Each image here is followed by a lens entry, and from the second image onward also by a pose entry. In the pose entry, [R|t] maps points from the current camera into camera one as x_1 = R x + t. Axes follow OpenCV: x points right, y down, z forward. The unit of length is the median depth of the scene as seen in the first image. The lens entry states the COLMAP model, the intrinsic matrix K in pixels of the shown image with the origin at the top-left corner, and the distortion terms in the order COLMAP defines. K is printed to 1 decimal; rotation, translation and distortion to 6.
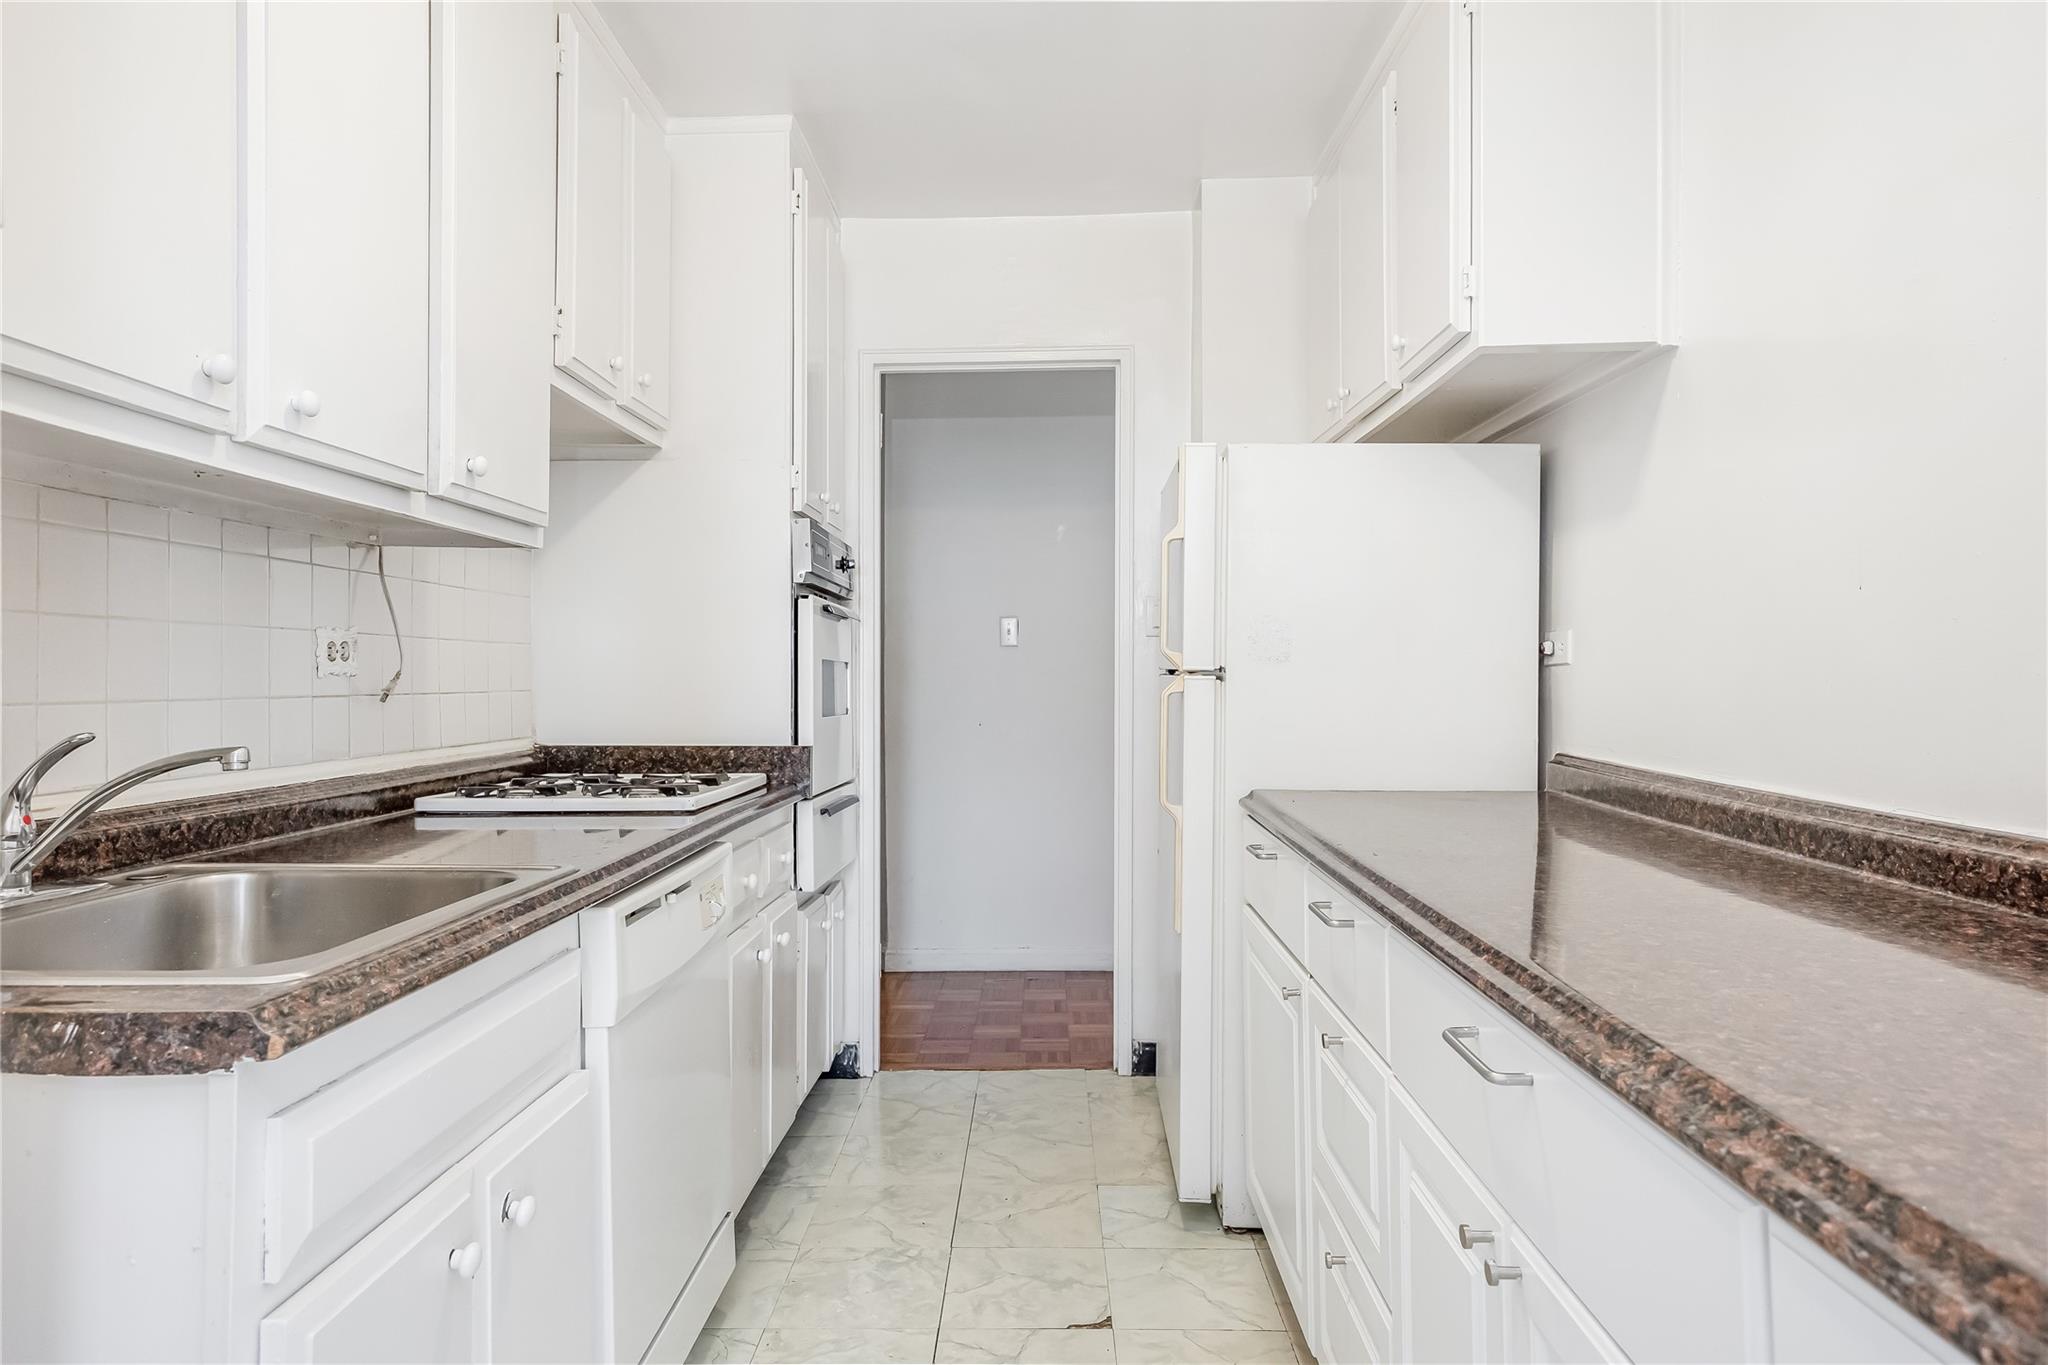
lens RADIAL K [[1256.1, 0, 1021.5], [0, 1256.1, 667.6], [0, 0, 1]] dist [0.011896, 0.002963]
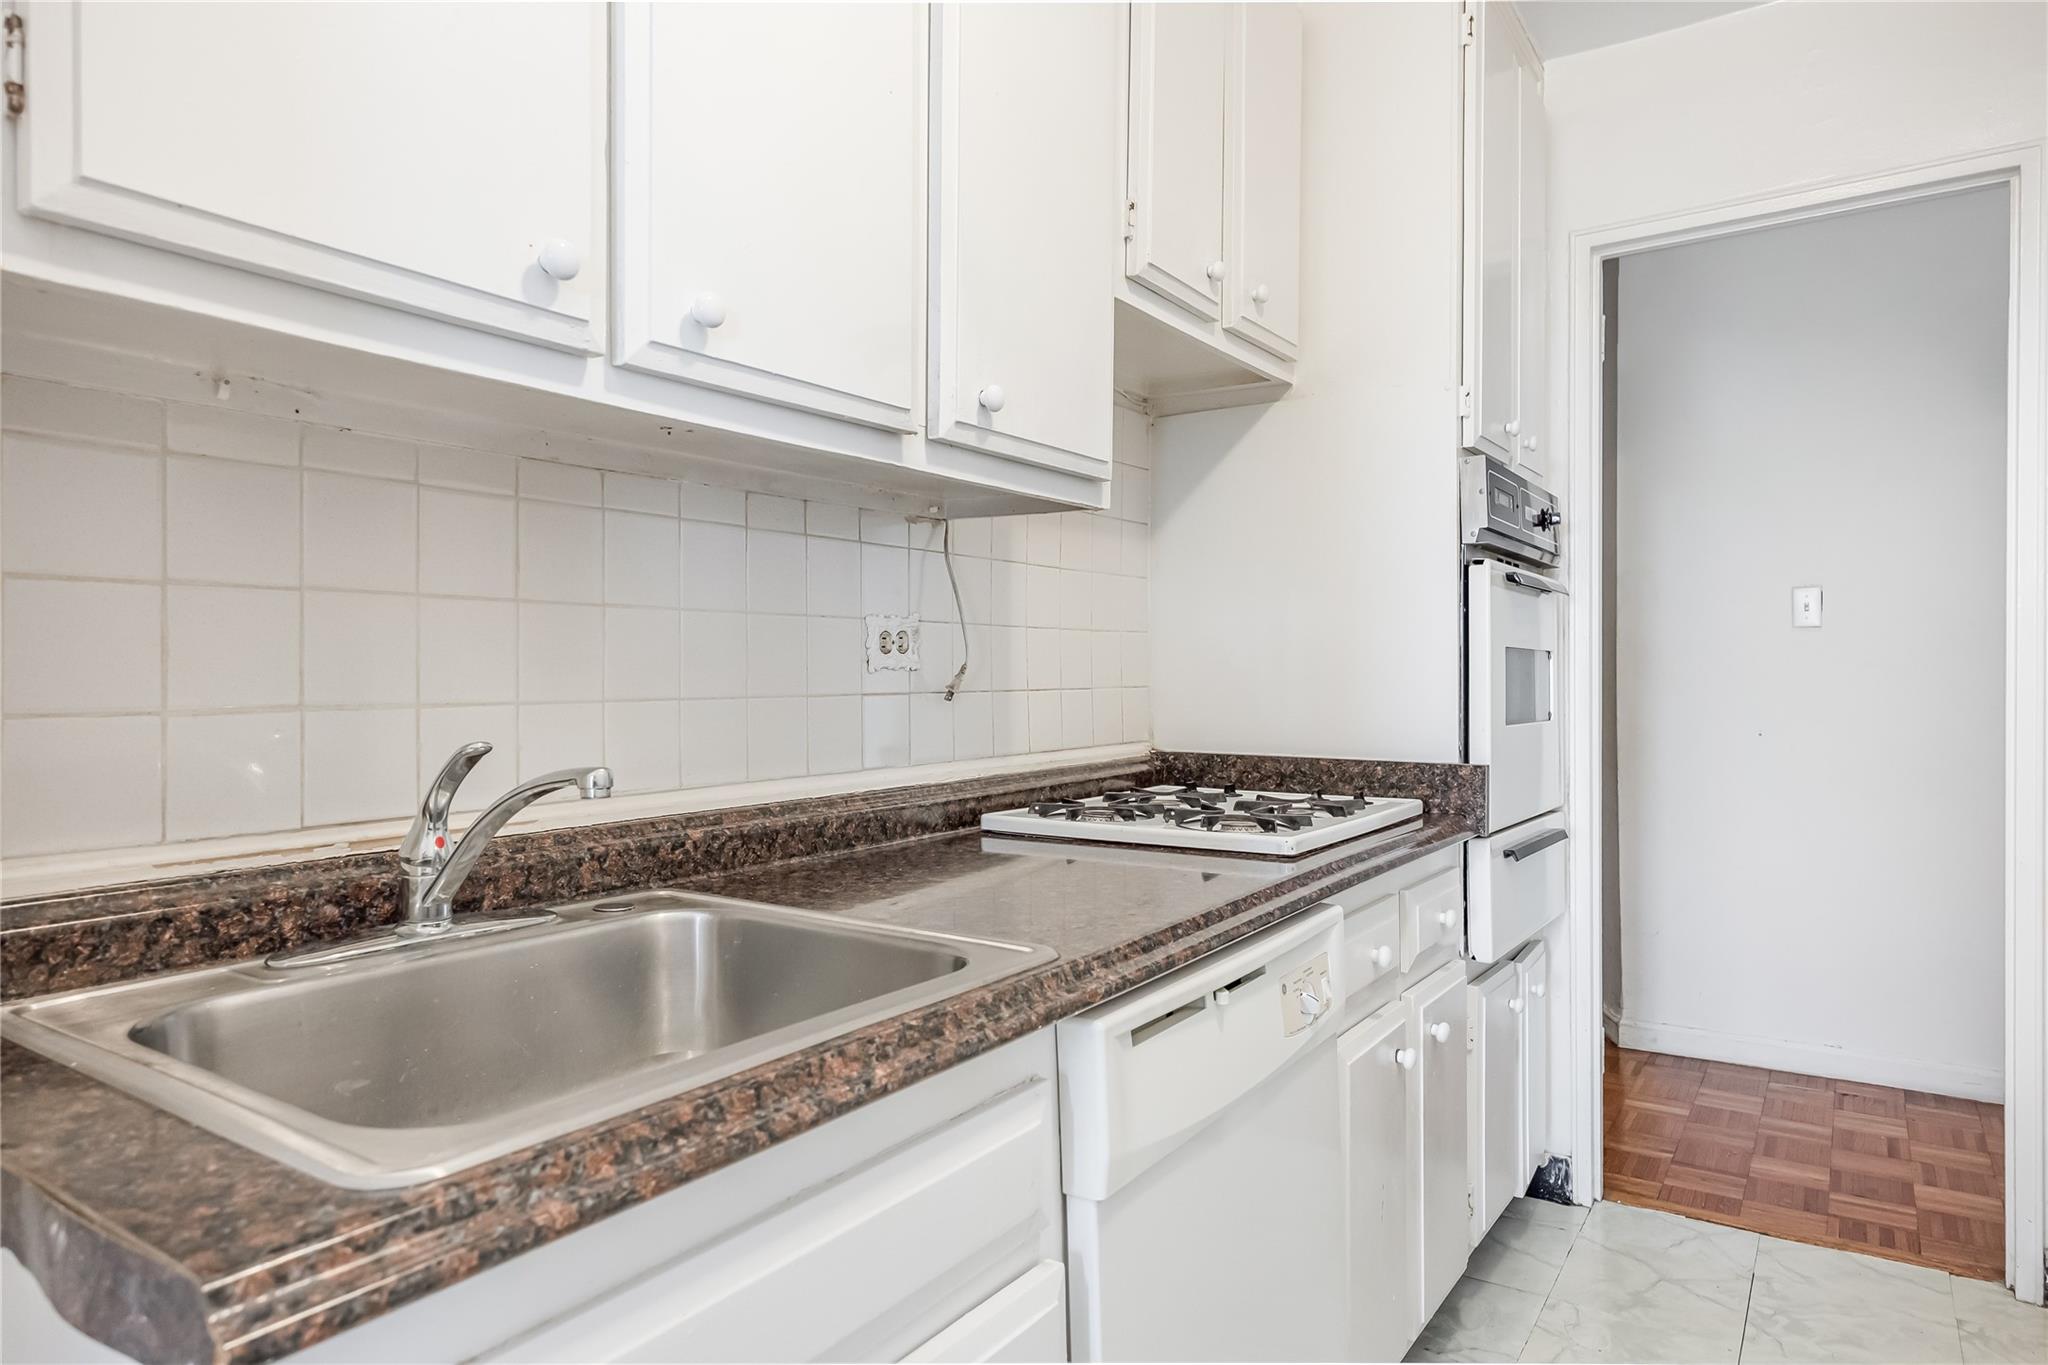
lens RADIAL K [[1256.1, 0, 1016.8], [0, 1256.1, 671.0], [0, 0, 1]] dist [0.011896, 0.002963]
pose [[0.843020, -0.000348, -0.537882, -0.004170], [0.005233, 0.999958, 0.007554, 0.000735], [0.537856, -0.009183, 0.842987, 0.258887]]
